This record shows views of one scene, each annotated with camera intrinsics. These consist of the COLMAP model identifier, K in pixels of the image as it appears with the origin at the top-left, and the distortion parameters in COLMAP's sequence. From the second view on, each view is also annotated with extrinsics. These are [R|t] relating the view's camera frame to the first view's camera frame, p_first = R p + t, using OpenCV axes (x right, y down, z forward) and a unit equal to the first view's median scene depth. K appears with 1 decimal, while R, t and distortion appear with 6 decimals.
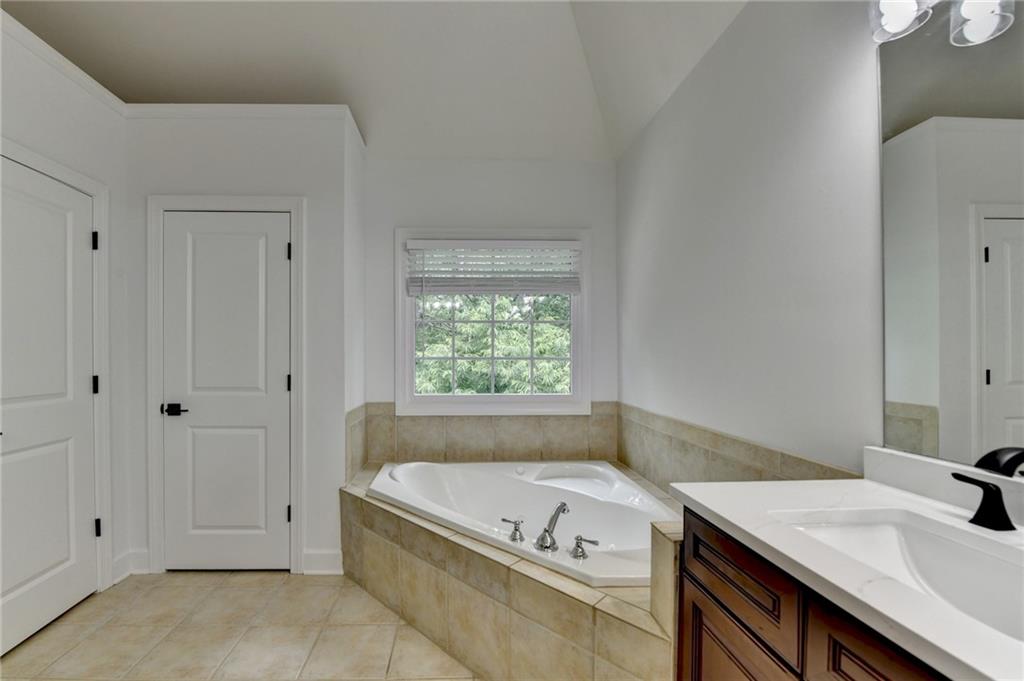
lens RADIAL K [[427.1, 0, 470.3], [0, 427.1, 353.1], [0, 0, 1]] dist [-0.016454, -0.000485]
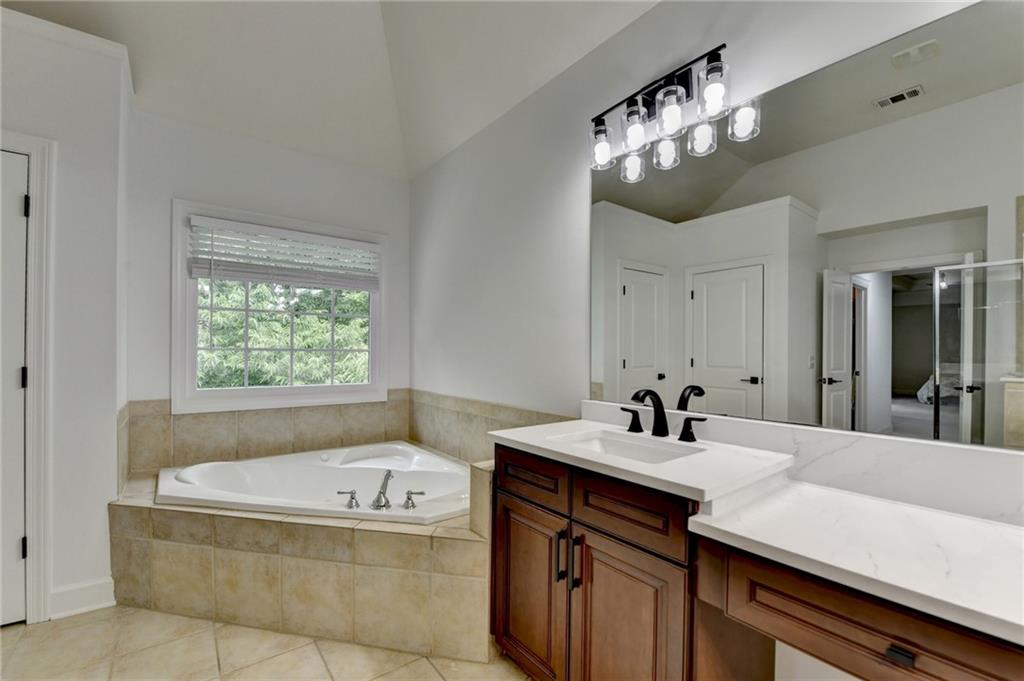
lens RADIAL K [[422.1, 0, 496.7], [0, 422.1, 346.3], [0, 0, 1]] dist [-0.016385, -0.000495]
pose [[0.818713, 0.015103, 0.574004, -0.163736], [-0.011399, 0.999885, -0.010051, 0.012302], [-0.574090, 0.001686, 0.818791, -0.099655]]
